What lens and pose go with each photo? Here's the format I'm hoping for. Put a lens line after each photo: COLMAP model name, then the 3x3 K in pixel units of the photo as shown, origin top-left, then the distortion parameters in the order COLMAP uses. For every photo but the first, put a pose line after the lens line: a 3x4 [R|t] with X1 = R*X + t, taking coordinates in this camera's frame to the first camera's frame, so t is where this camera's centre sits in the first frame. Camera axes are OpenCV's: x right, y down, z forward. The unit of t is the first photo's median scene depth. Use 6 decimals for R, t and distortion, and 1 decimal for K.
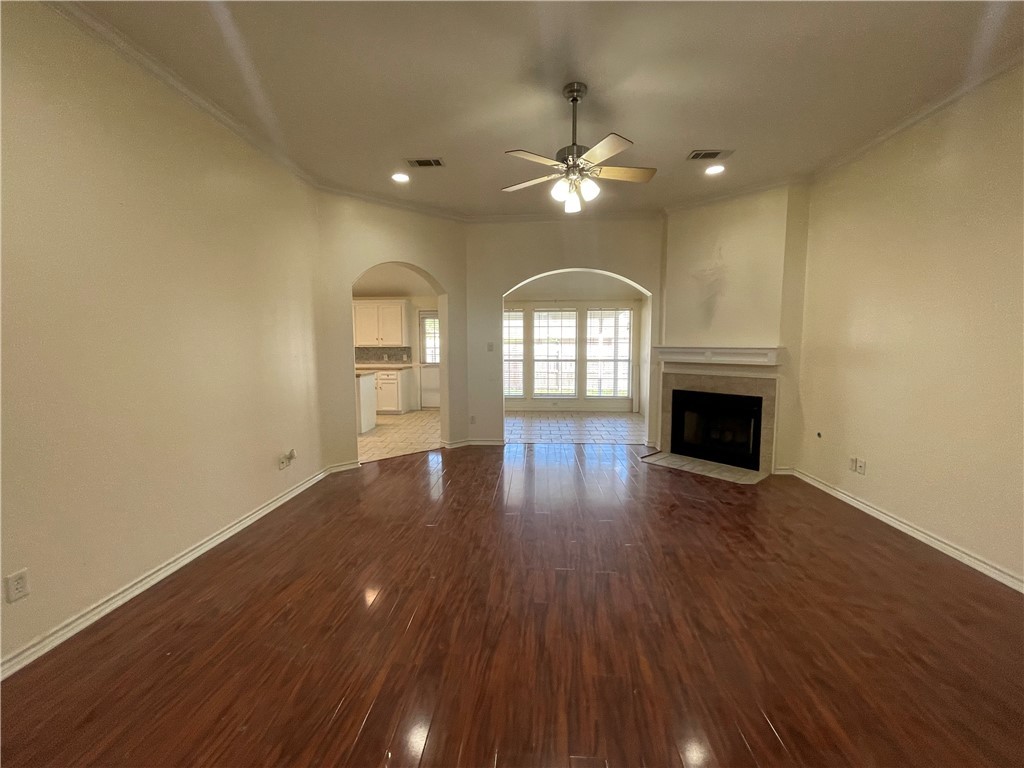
lens RADIAL K [[420.2, 0, 512.0], [0, 420.2, 384.0], [0, 0, 1]] dist [-0.000354, -0.000087]
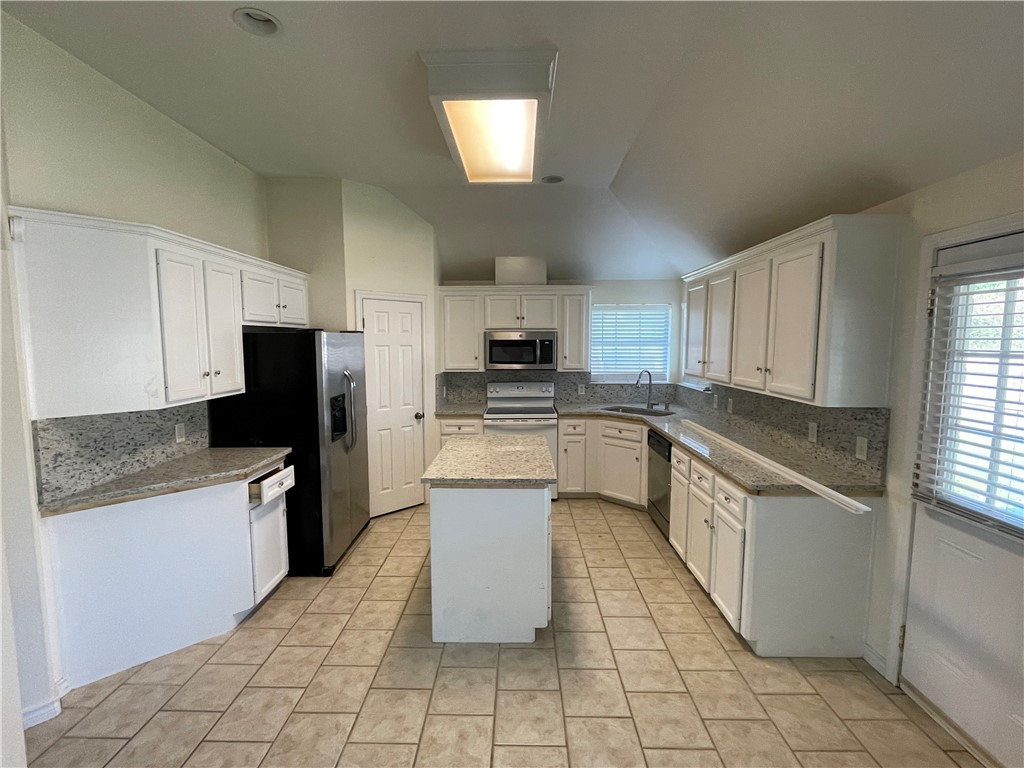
lens RADIAL K [[465.5, 0, 512.0], [0, 465.5, 384.0], [0, 0, 1]] dist [-0.004513, -0.000340]
pose [[0.047783, 0.092975, -0.994521, 0.009656], [-0.098249, 0.991268, 0.087950, -0.104748], [0.994014, 0.093508, 0.056501, 0.771604]]
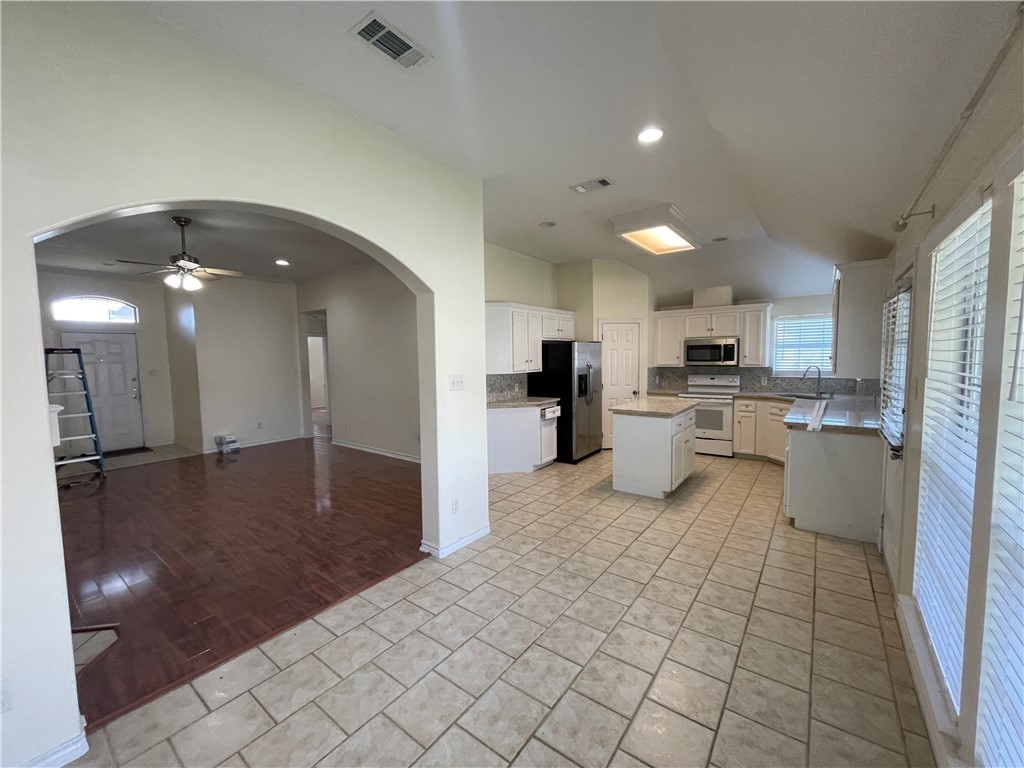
lens RADIAL K [[410.5, 0, 512.0], [0, 410.5, 384.0], [0, 0, 1]] dist [-0.000229, -0.000074]
pose [[-0.545903, 0.069209, -0.834985, 0.248383], [-0.067603, 0.989695, 0.126230, -0.108414], [0.835117, 0.125357, -0.535599, 0.918010]]
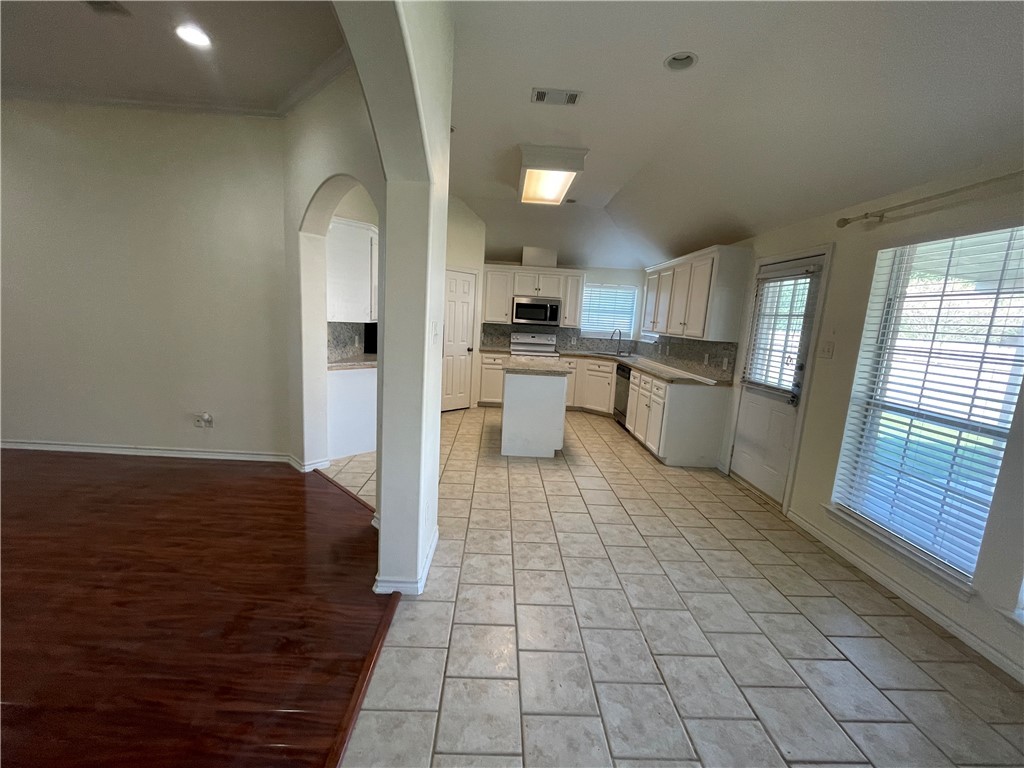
lens RADIAL K [[420.2, 0, 512.0], [0, 420.2, 384.0], [0, 0, 1]] dist [-0.000354, -0.000087]
pose [[0.090745, 0.167069, -0.981760, 0.221384], [-0.156618, 0.975954, 0.151604, -0.074980], [0.983482, 0.140004, 0.114729, 0.694303]]
